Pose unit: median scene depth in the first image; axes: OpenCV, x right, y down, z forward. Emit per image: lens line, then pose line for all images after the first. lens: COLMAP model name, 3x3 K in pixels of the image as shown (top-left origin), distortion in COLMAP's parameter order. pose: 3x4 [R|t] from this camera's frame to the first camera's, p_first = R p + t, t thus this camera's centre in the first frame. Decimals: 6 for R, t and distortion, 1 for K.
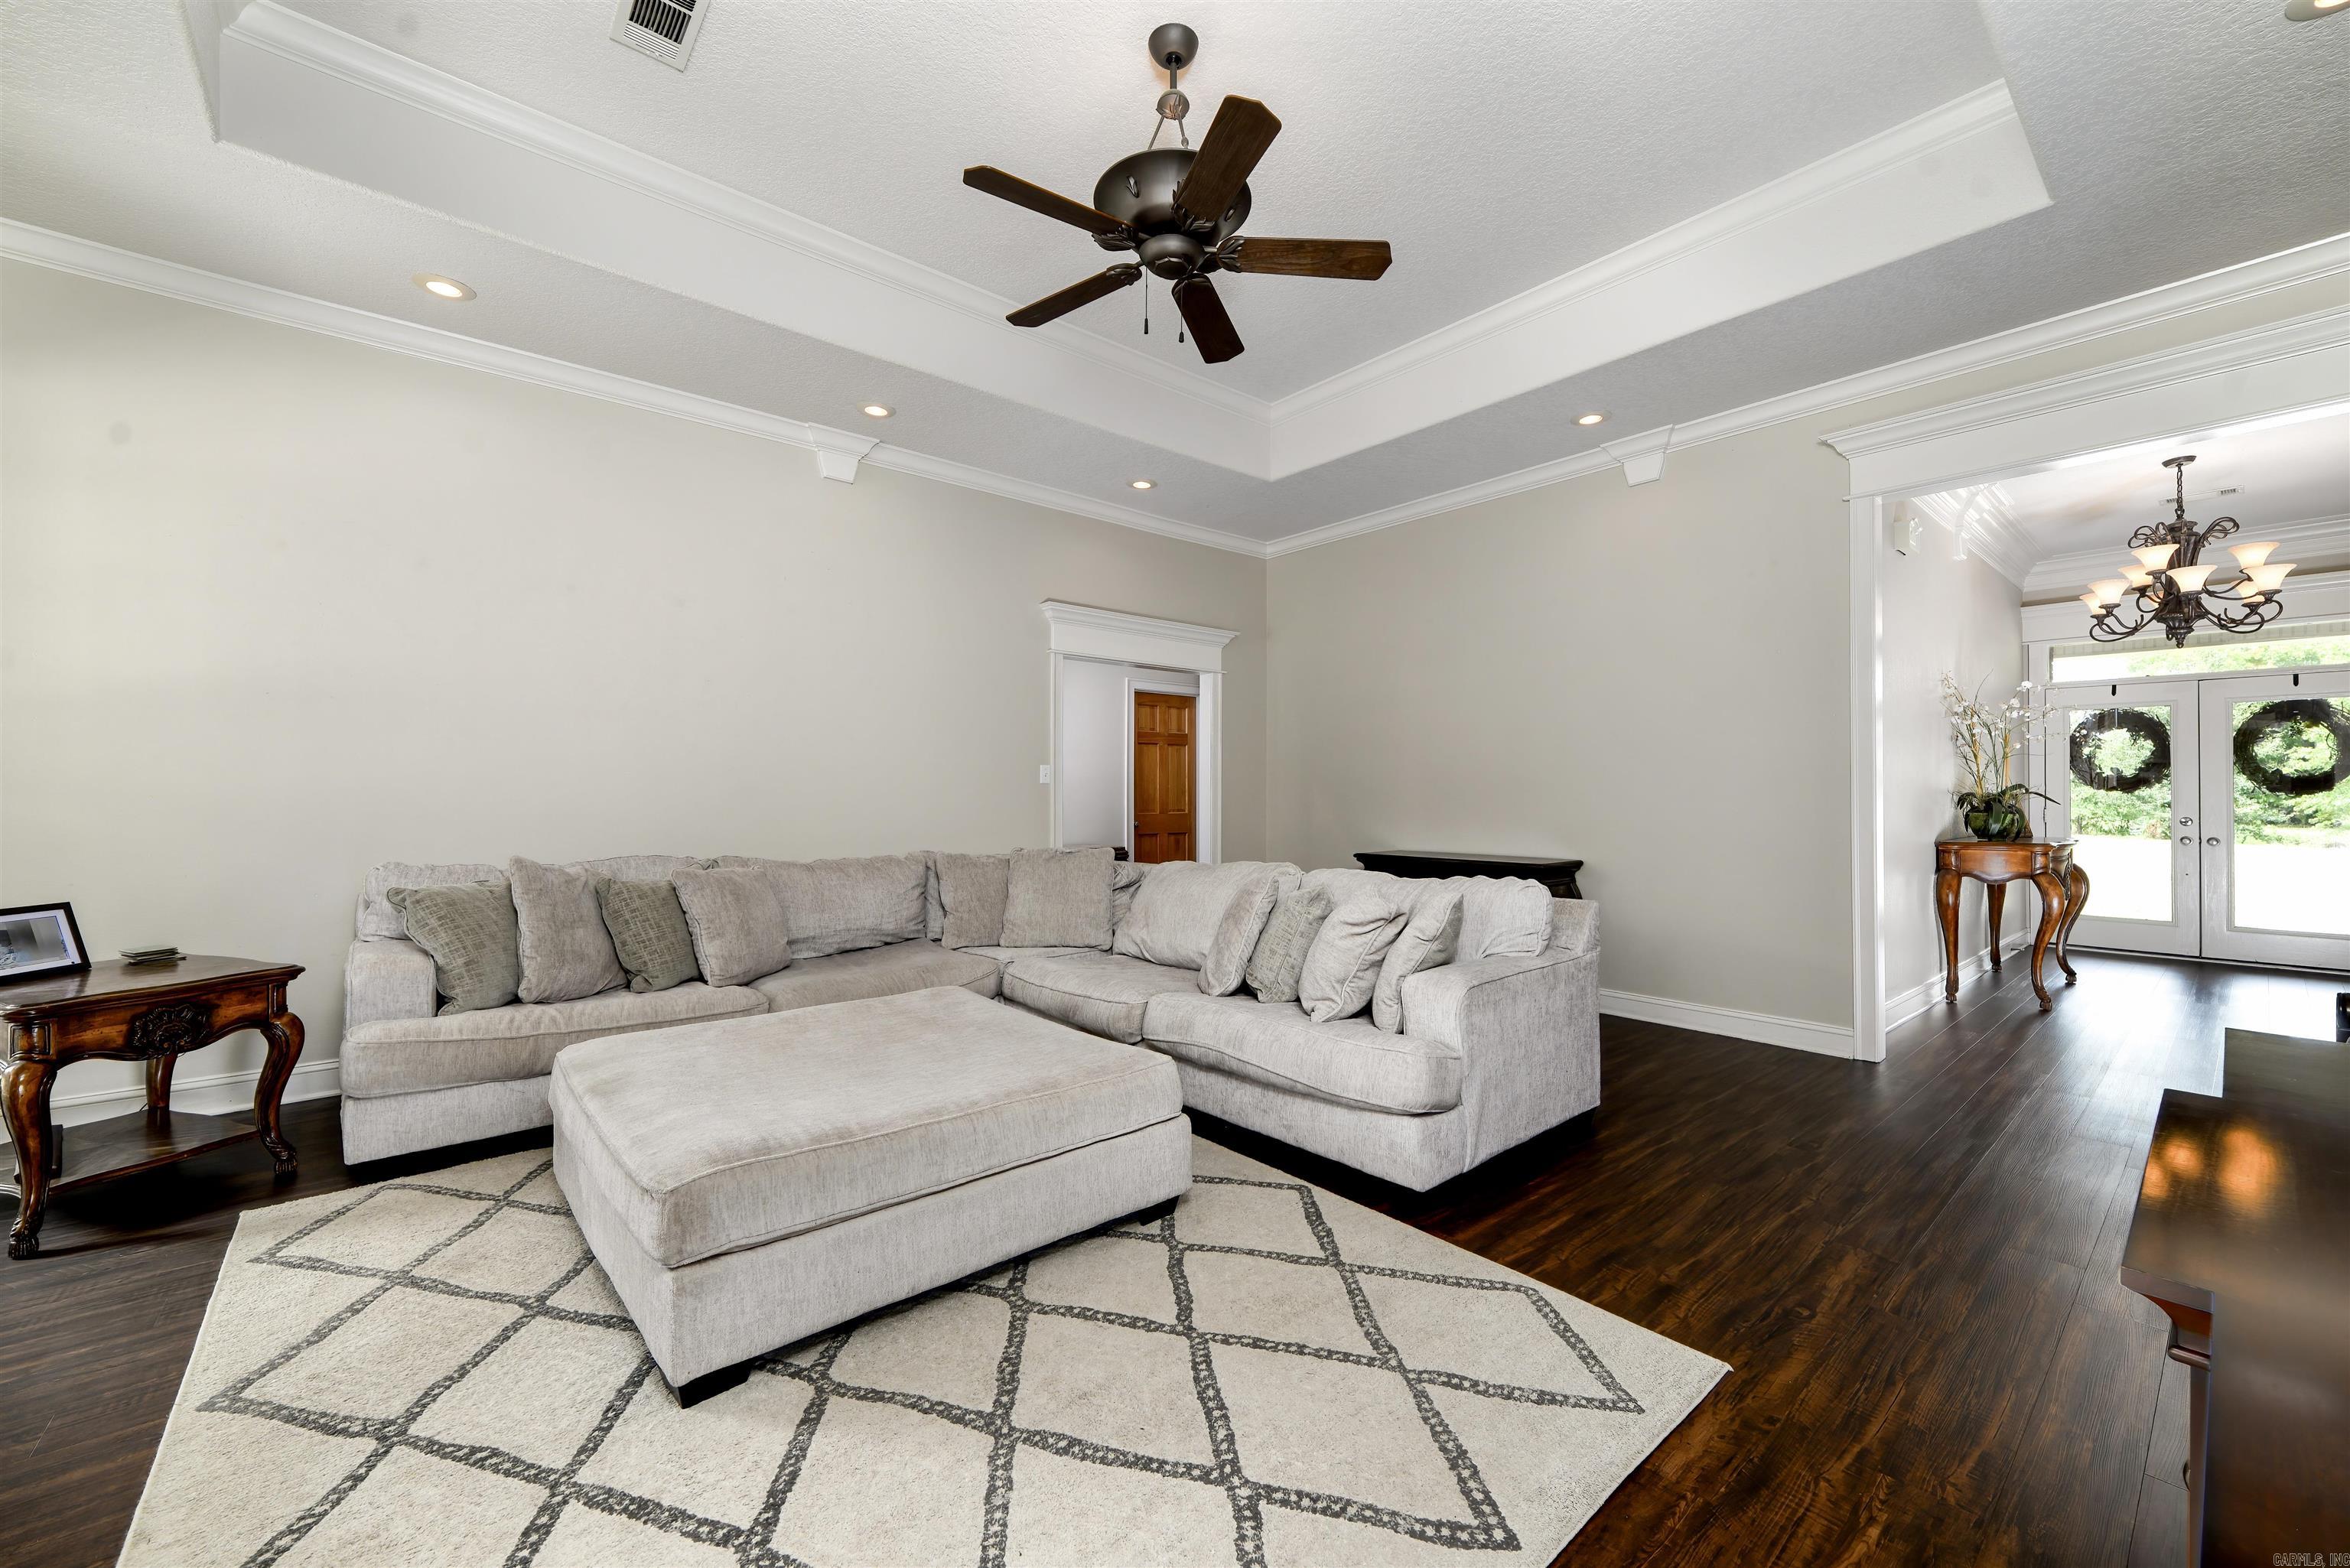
lens RADIAL K [[919.4, 0, 1183.4], [0, 919.4, 792.0], [0, 0, 1]] dist [0.002600, 0.000043]
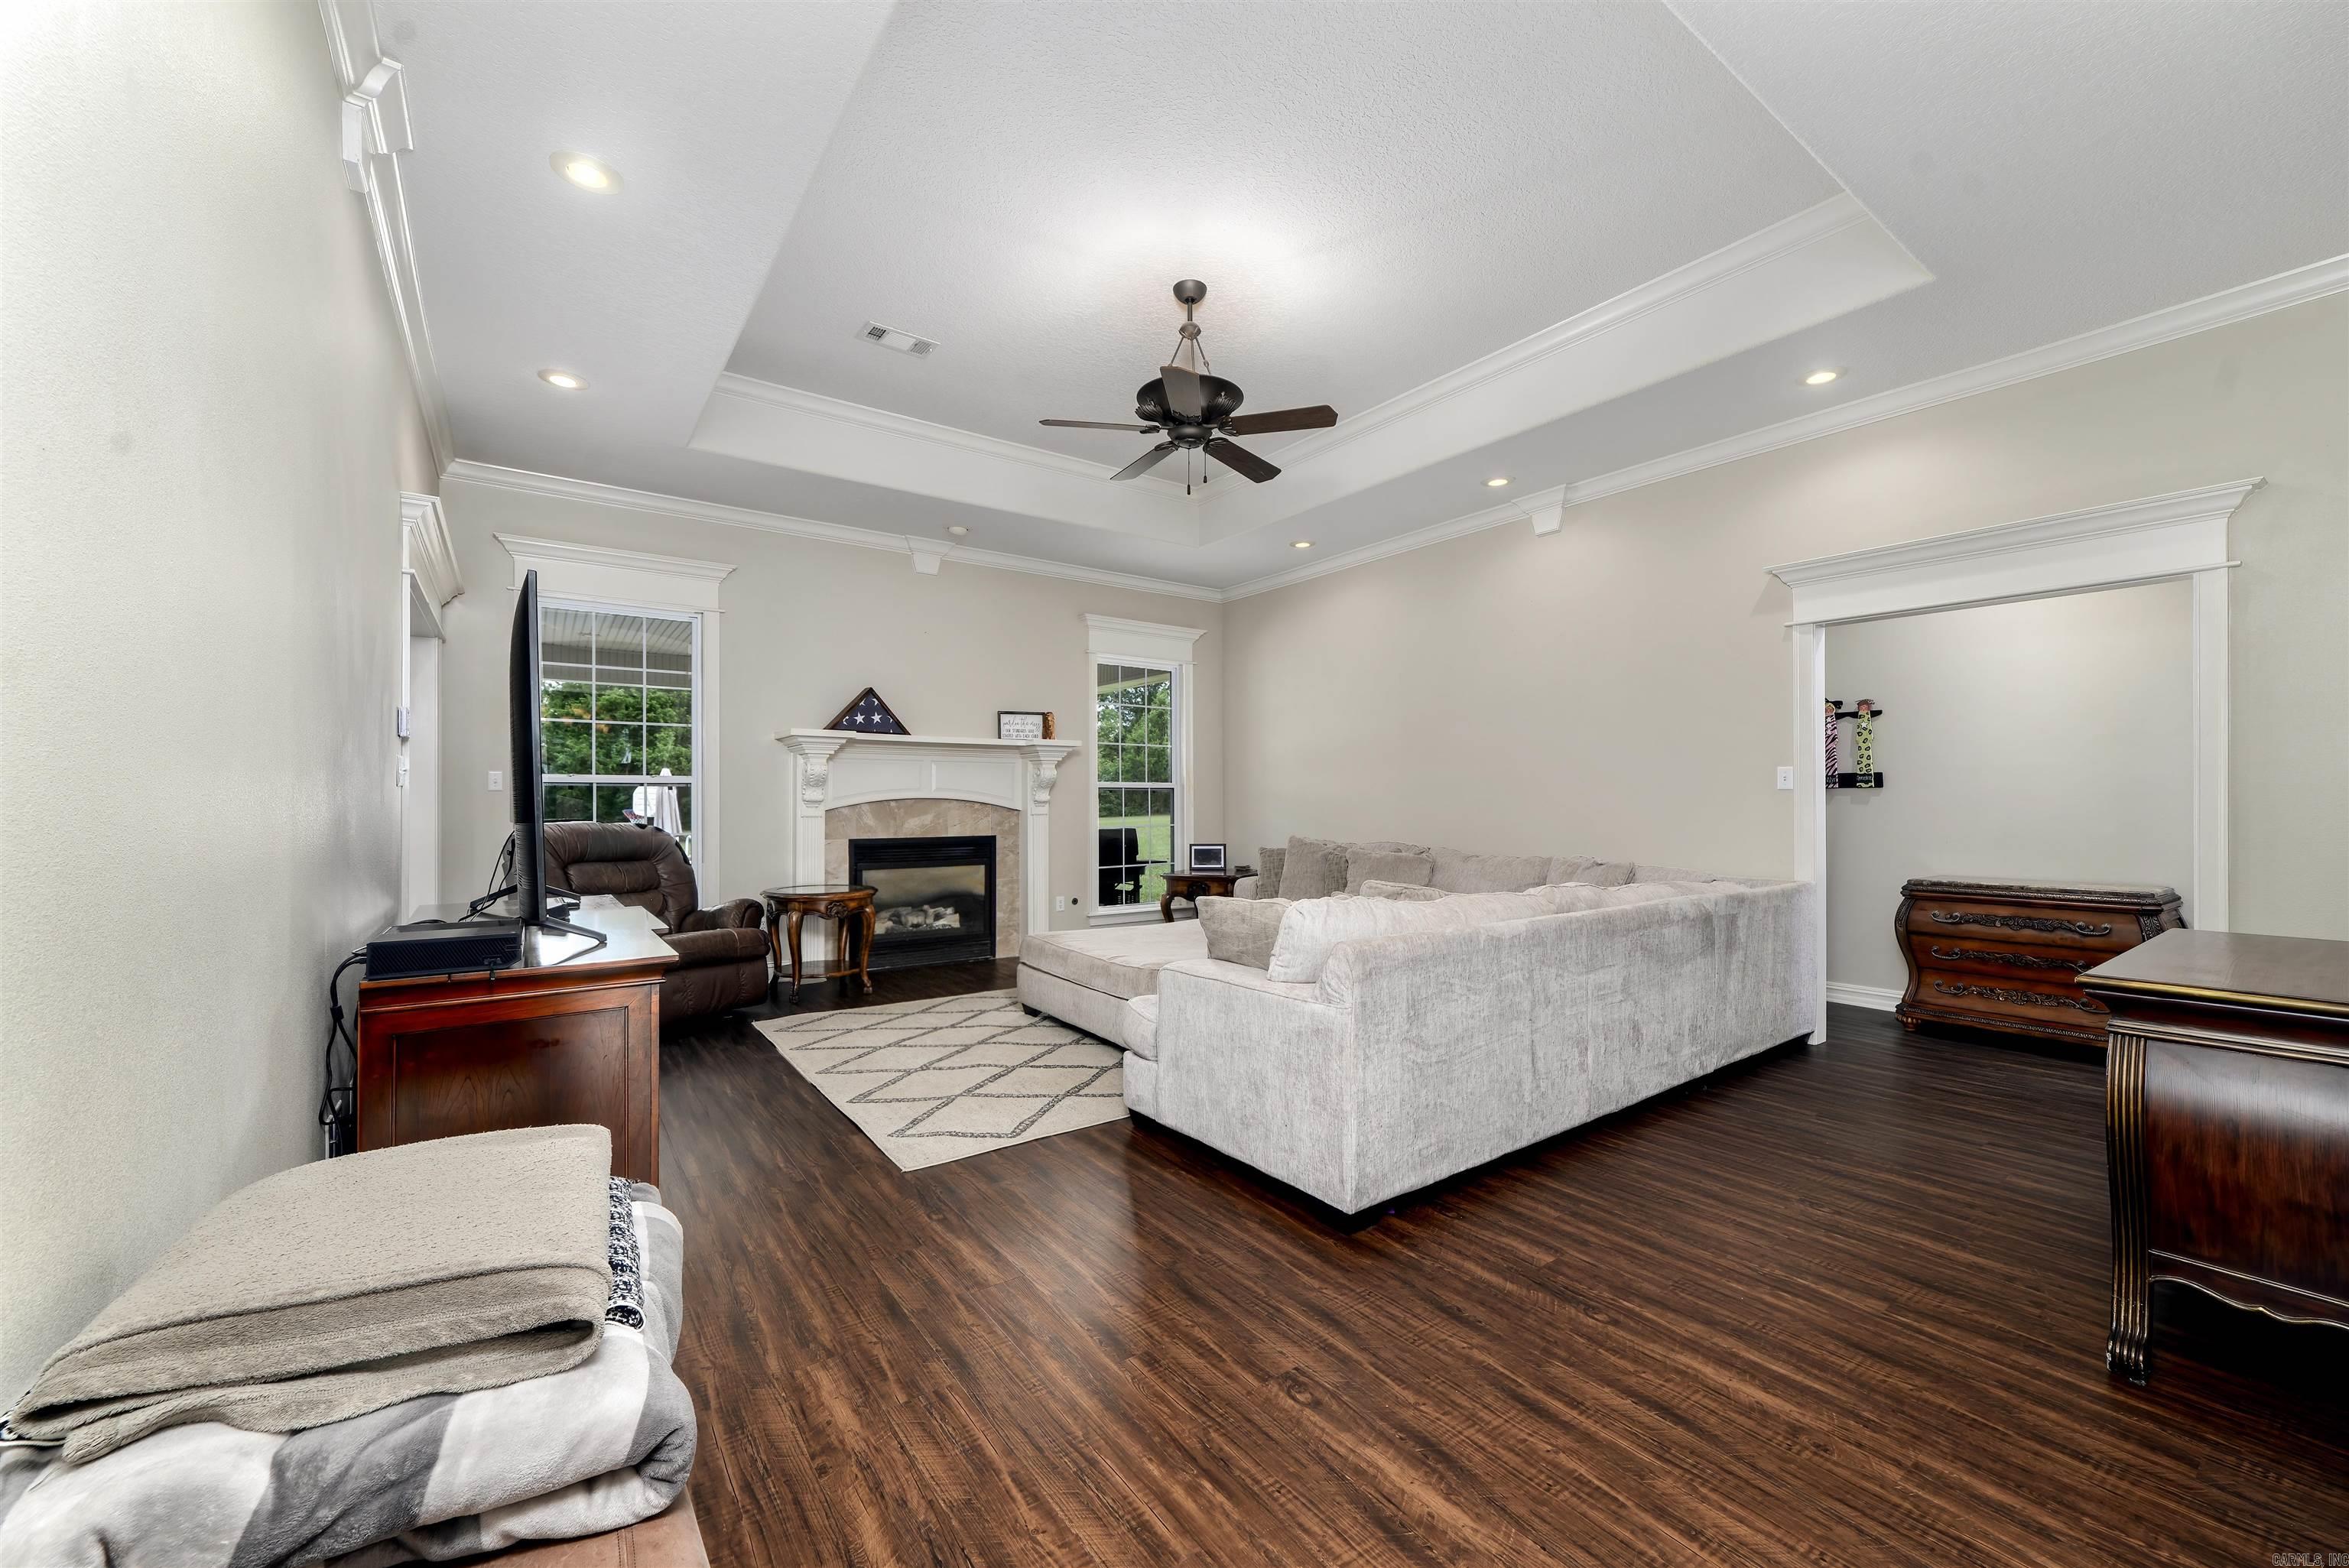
lens RADIAL K [[918.9, 0, 1184.3], [0, 918.9, 798.0], [0, 0, 1]] dist [0.002600, 0.000043]
pose [[-0.089089, -0.004245, -0.996015, 1.819001], [0.014047, 0.999886, -0.005518, -0.001601], [0.995925, -0.014482, -0.089019, 1.393146]]
